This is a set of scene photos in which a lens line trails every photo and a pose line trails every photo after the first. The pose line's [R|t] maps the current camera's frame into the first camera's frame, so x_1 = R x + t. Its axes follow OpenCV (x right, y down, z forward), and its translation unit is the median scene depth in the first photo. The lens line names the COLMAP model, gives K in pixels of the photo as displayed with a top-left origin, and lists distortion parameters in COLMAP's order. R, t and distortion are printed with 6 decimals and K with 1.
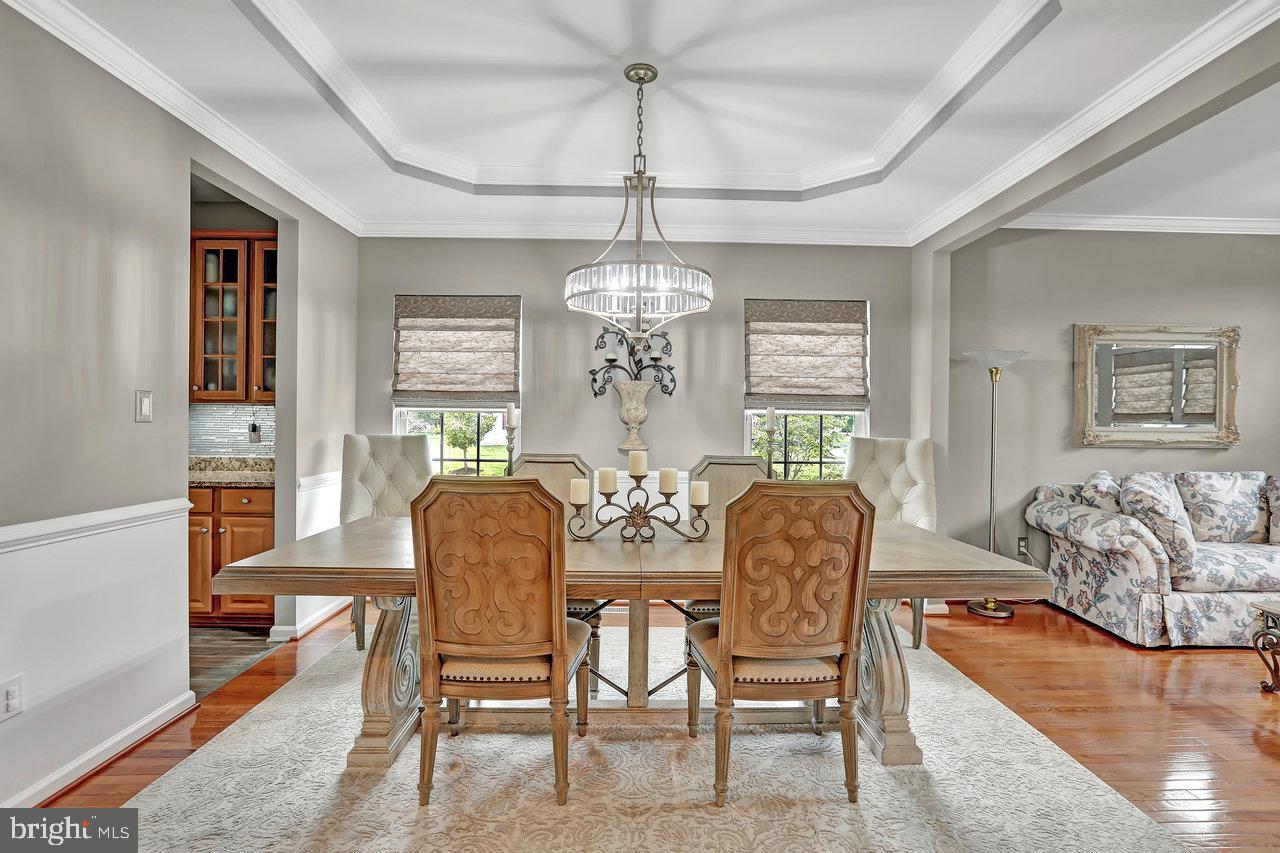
lens RADIAL K [[616.1, 0, 673.7], [0, 616.1, 421.1], [0, 0, 1]] dist [-0.017433, 0.010510]
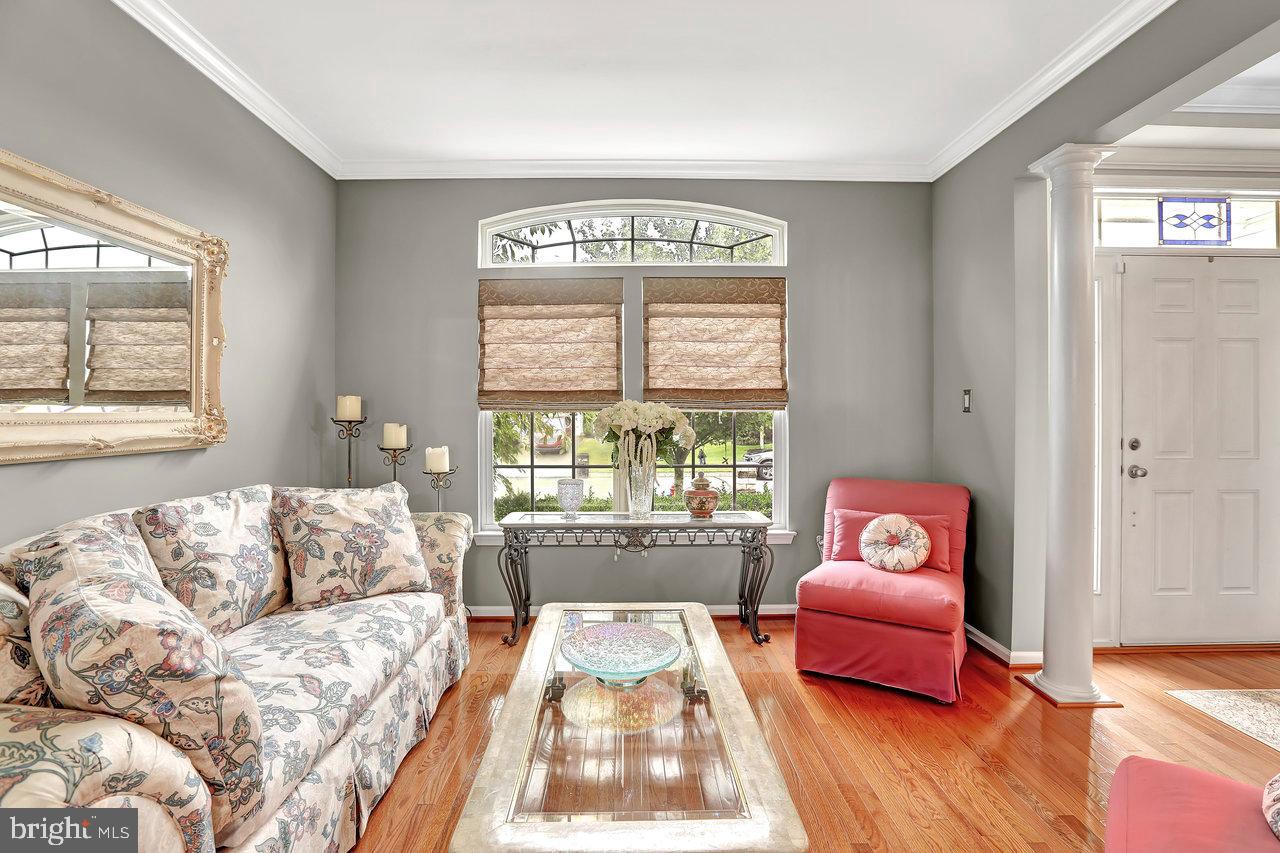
lens RADIAL K [[580.9, 0, 618.3], [0, 580.9, 411.1], [0, 0, 1]] dist [-0.030536, 0.006827]
pose [[0.058374, -0.007579, 0.998266, 0.428648], [-0.000529, 0.999971, 0.007622, 0.006167], [-0.998295, -0.000973, 0.058368, 0.638340]]
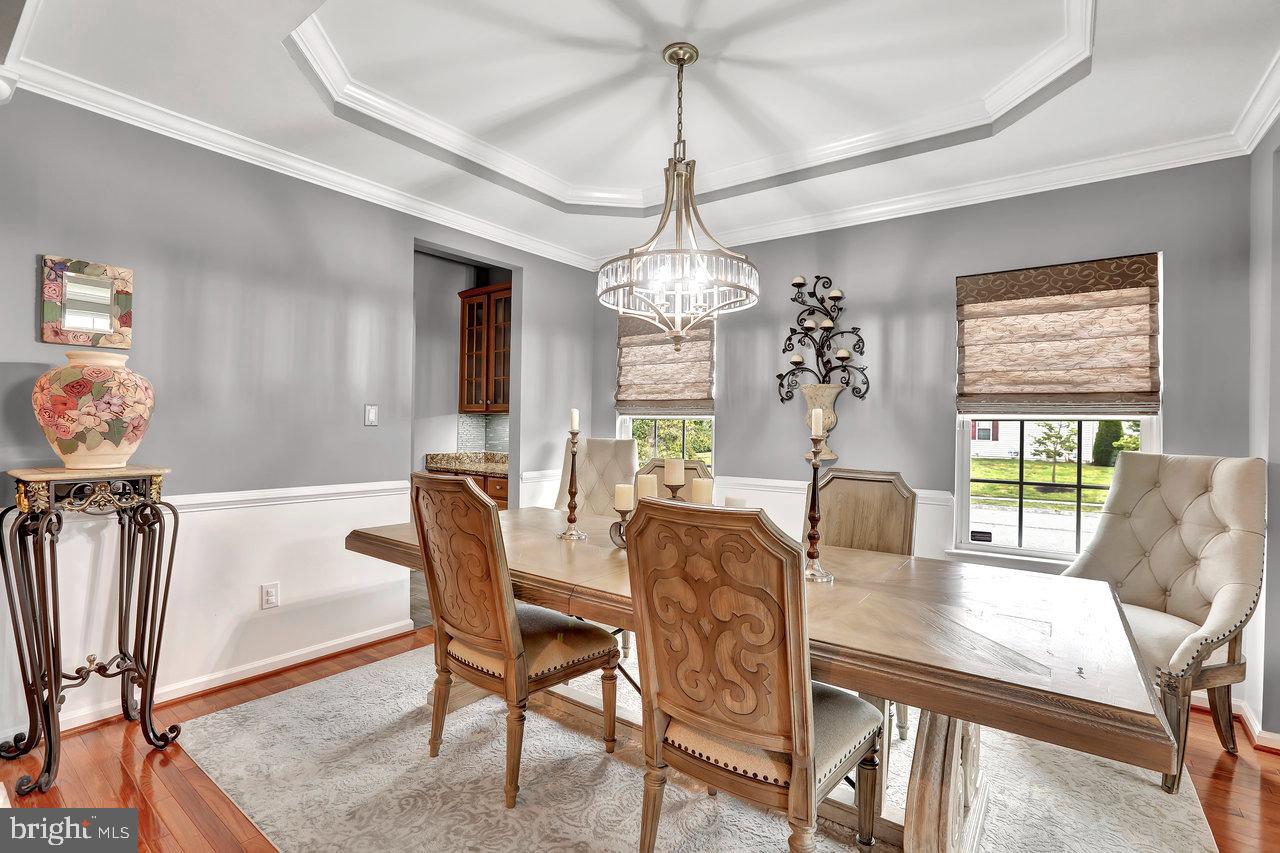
lens RADIAL K [[580.9, 0, 675.2], [0, 580.9, 416.8], [0, 0, 1]] dist [-0.030536, 0.006827]
pose [[0.796609, -0.006248, -0.604463, 0.291616], [-0.007018, 0.999784, -0.019584, 0.001805], [0.604455, 0.019843, 0.796392, 0.193688]]
